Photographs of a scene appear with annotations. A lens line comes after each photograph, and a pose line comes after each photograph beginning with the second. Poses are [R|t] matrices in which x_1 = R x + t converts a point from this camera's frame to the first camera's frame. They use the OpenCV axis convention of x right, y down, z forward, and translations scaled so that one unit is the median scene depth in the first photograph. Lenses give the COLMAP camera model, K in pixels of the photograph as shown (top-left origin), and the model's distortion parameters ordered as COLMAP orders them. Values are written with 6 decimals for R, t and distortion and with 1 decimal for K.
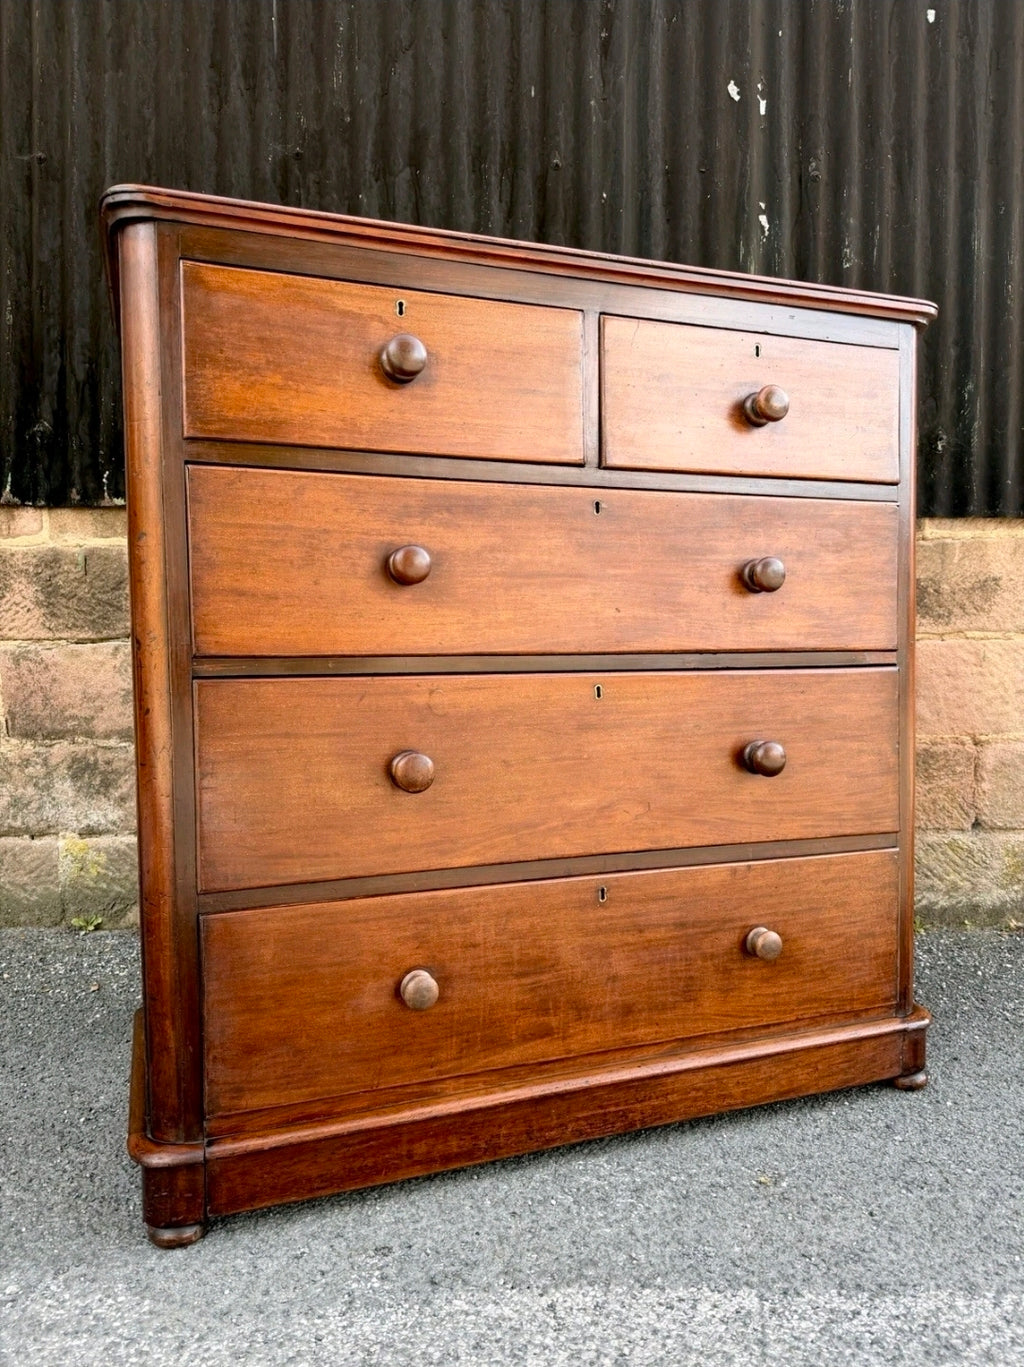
lens RADIAL K [[961.0, 0, 512.1], [0, 961.0, 682.7], [0, 0, 1]] dist [0.005666, -0.014688]
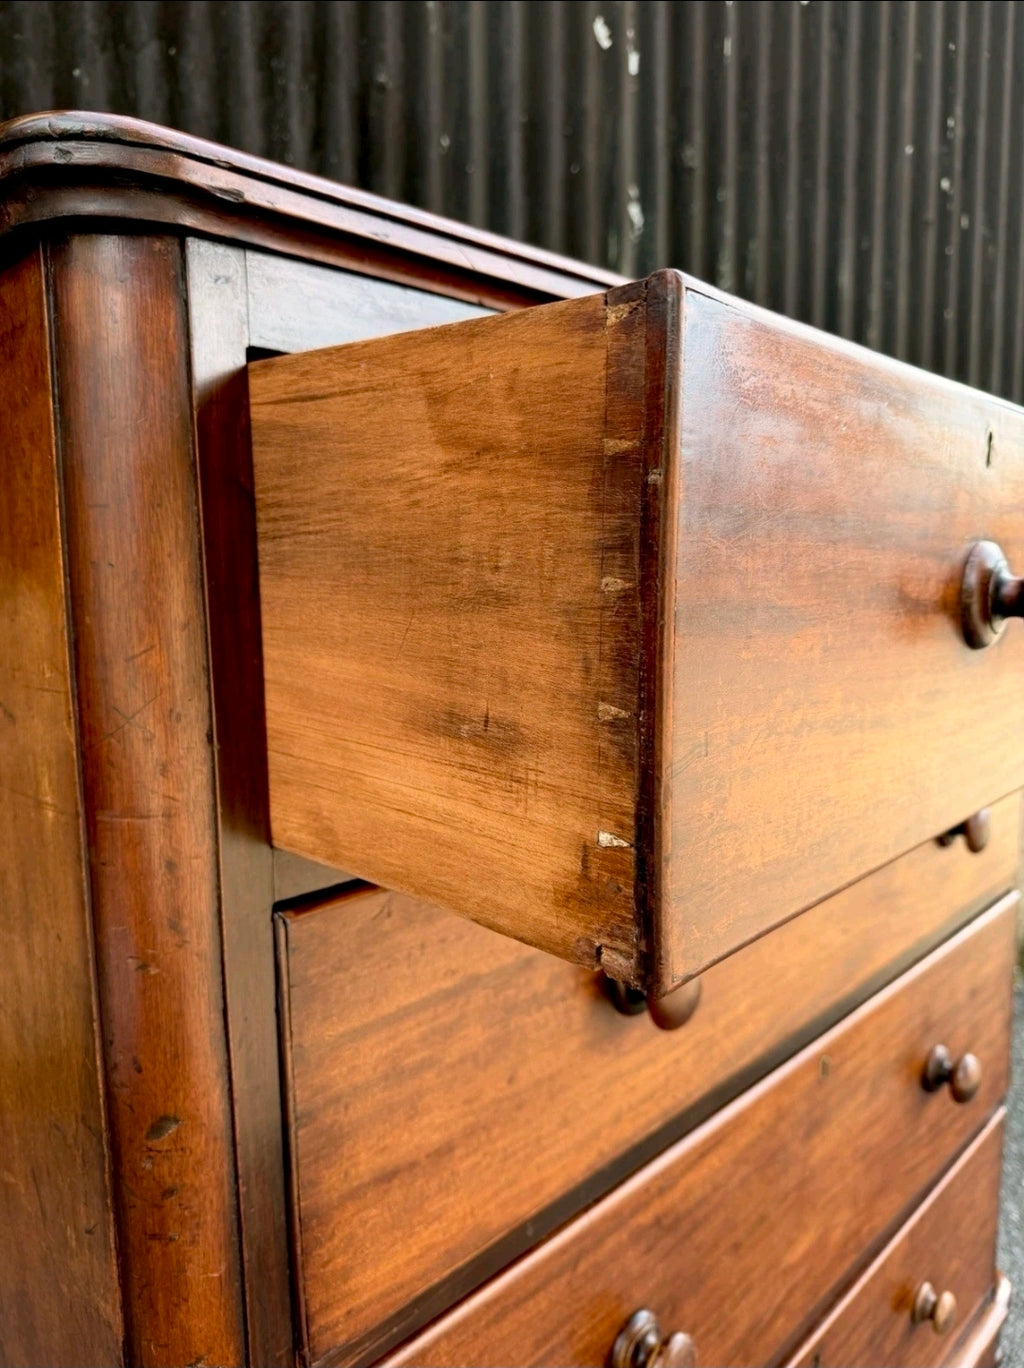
lens RADIAL K [[991.5, 0, 508.3], [0, 991.5, 686.5], [0, 0, 1]] dist [-0.006790, -0.023621]
pose [[0.900059, -0.050426, 0.432841, -0.360020], [0.016737, 0.996550, 0.081295, -0.294614], [-0.435447, -0.065926, 0.897797, 0.534829]]
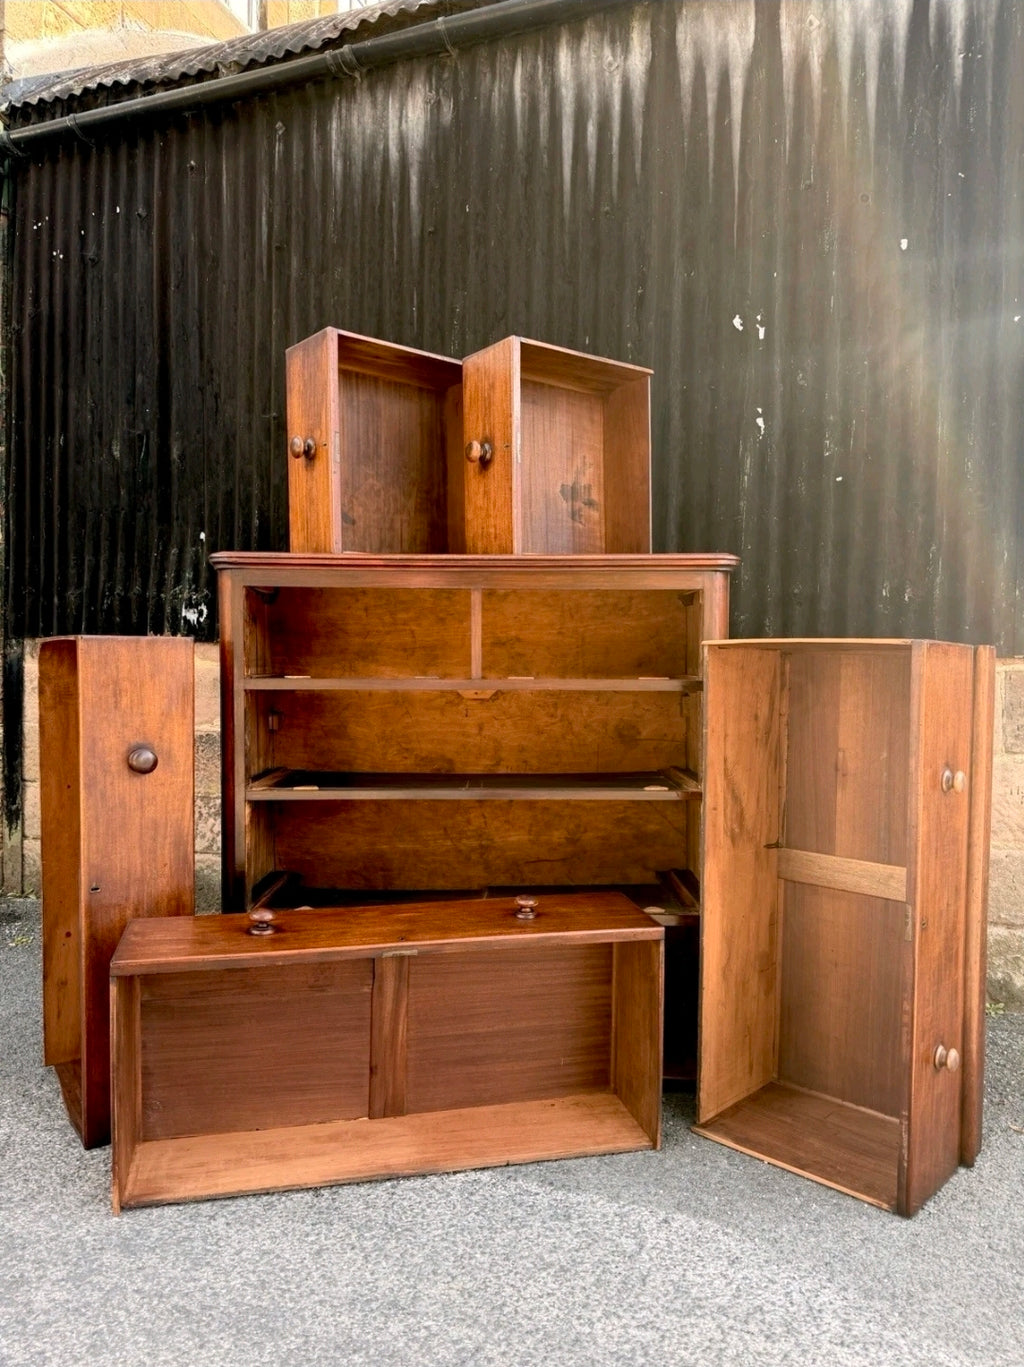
lens RADIAL K [[961.0, 0, 512.1], [0, 961.0, 682.7], [0, 0, 1]] dist [0.005666, -0.014688]
pose [[0.940099, 0.018359, -0.340406, 0.708240], [-0.022621, 0.999708, -0.008554, -0.211751], [0.340149, 0.015741, 0.940240, -0.548274]]
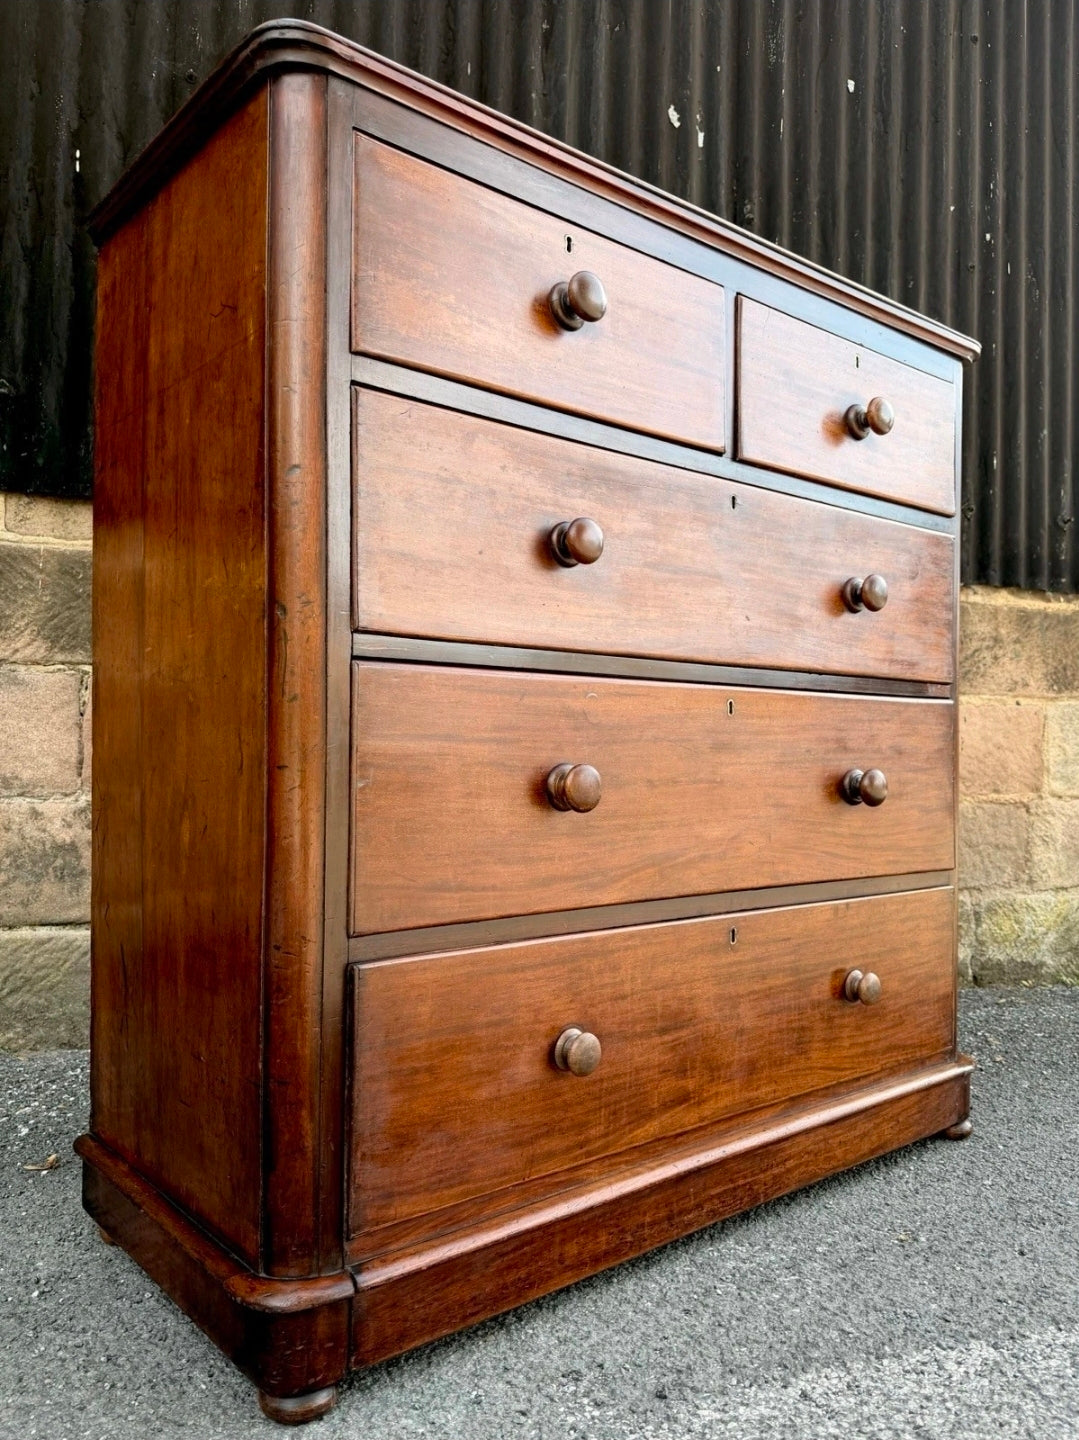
lens RADIAL K [[1083.3, 0, 553.3], [0, 1083.3, 726.3], [0, 0, 1]] dist [0.001934, -0.012312]
pose [[0.941437, 0.026440, 0.336151, -0.406993], [-0.008715, 0.998496, -0.054128, 0.083932], [-0.337077, 0.048028, 0.940251, 0.109495]]
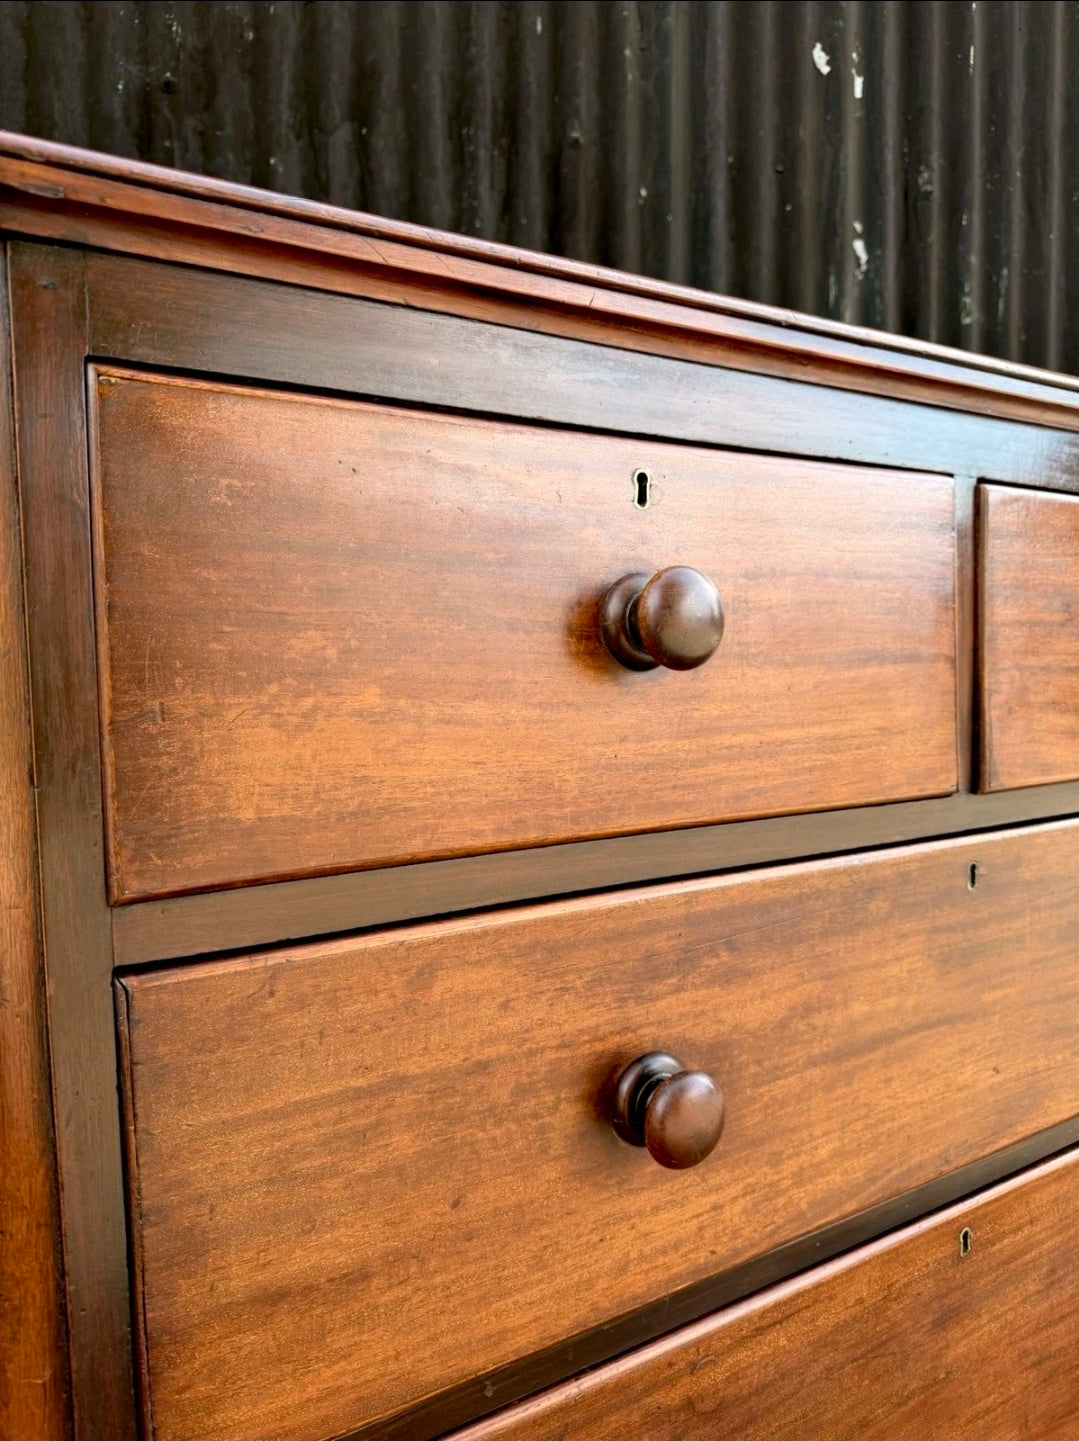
lens RADIAL K [[1034.1, 0, 541.1], [0, 1034.1, 723.5], [0, 0, 1]] dist [-0.013016, -0.002875]
pose [[0.979573, -0.015790, 0.200467, -0.227334], [0.010739, 0.999598, 0.026256, -0.276717], [-0.200801, -0.023567, 0.979349, 0.534186]]
